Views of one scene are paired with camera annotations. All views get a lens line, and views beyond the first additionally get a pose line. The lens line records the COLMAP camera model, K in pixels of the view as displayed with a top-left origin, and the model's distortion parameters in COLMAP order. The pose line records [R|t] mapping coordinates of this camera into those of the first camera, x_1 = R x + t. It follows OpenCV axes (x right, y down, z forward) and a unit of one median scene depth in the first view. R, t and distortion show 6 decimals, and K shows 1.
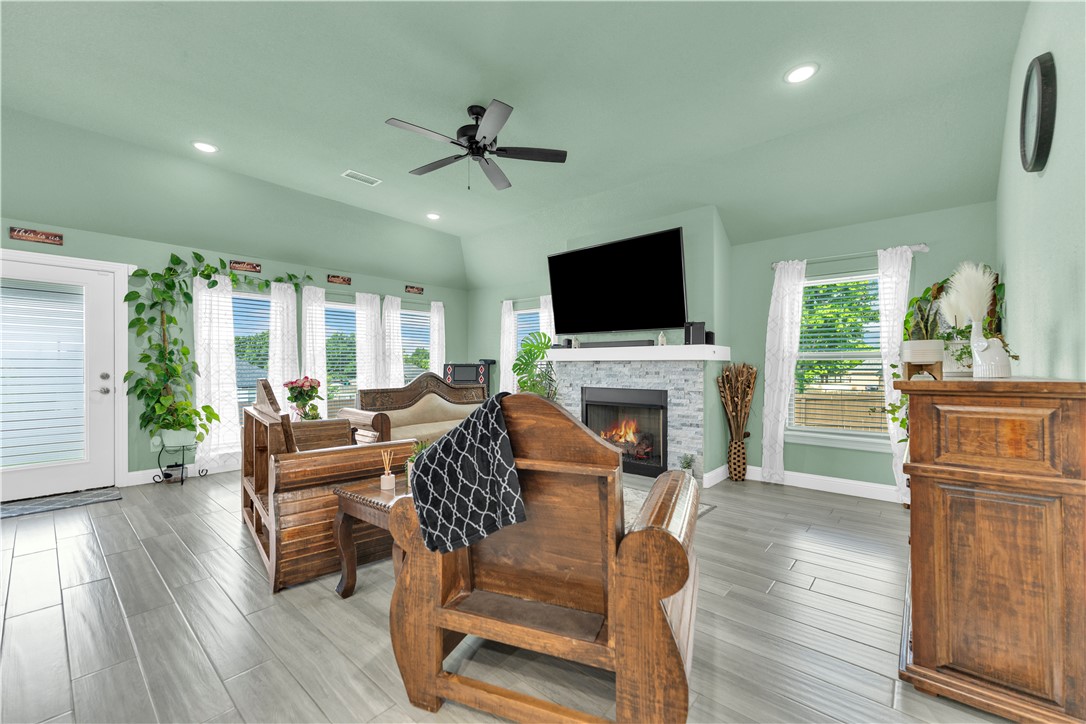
lens RADIAL K [[436.7, 0, 541.6], [0, 436.7, 366.1], [0, 0, 1]] dist [0.001245, -0.000124]
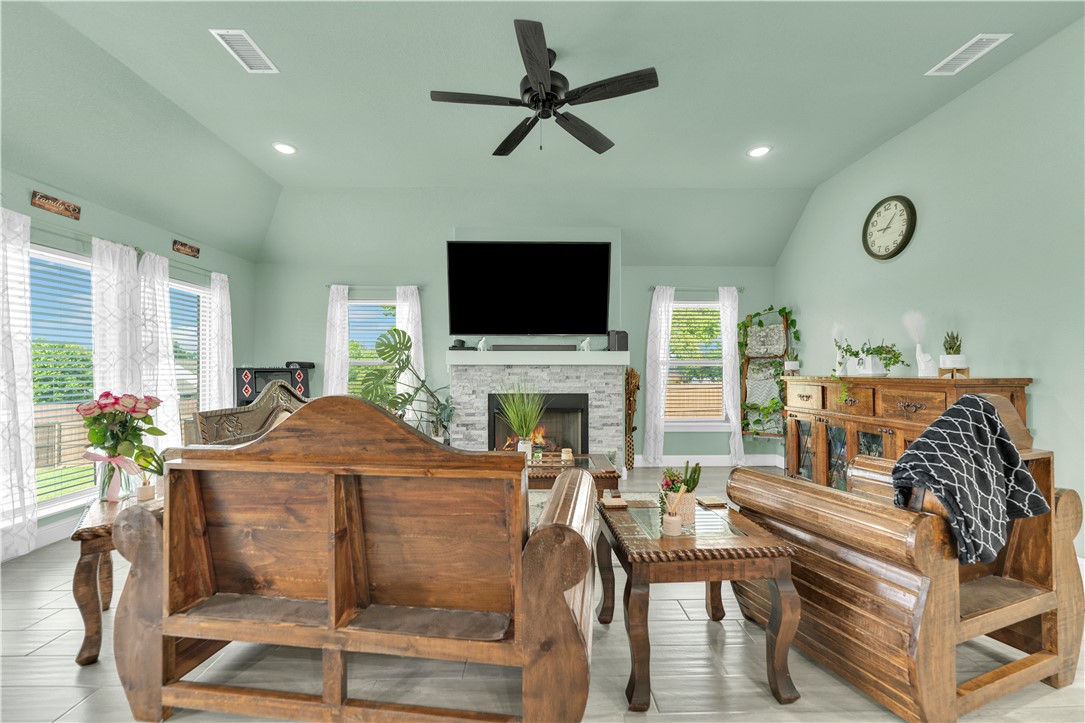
lens RADIAL K [[439.4, 0, 542.6], [0, 439.4, 364.9], [0, 0, 1]] dist [0.002377, 0.000317]
pose [[0.739075, 0.006875, 0.673588, -0.475501], [0.002351, 0.999916, -0.012784, -0.000317], [-0.673619, 0.011032, 0.738996, 0.273777]]
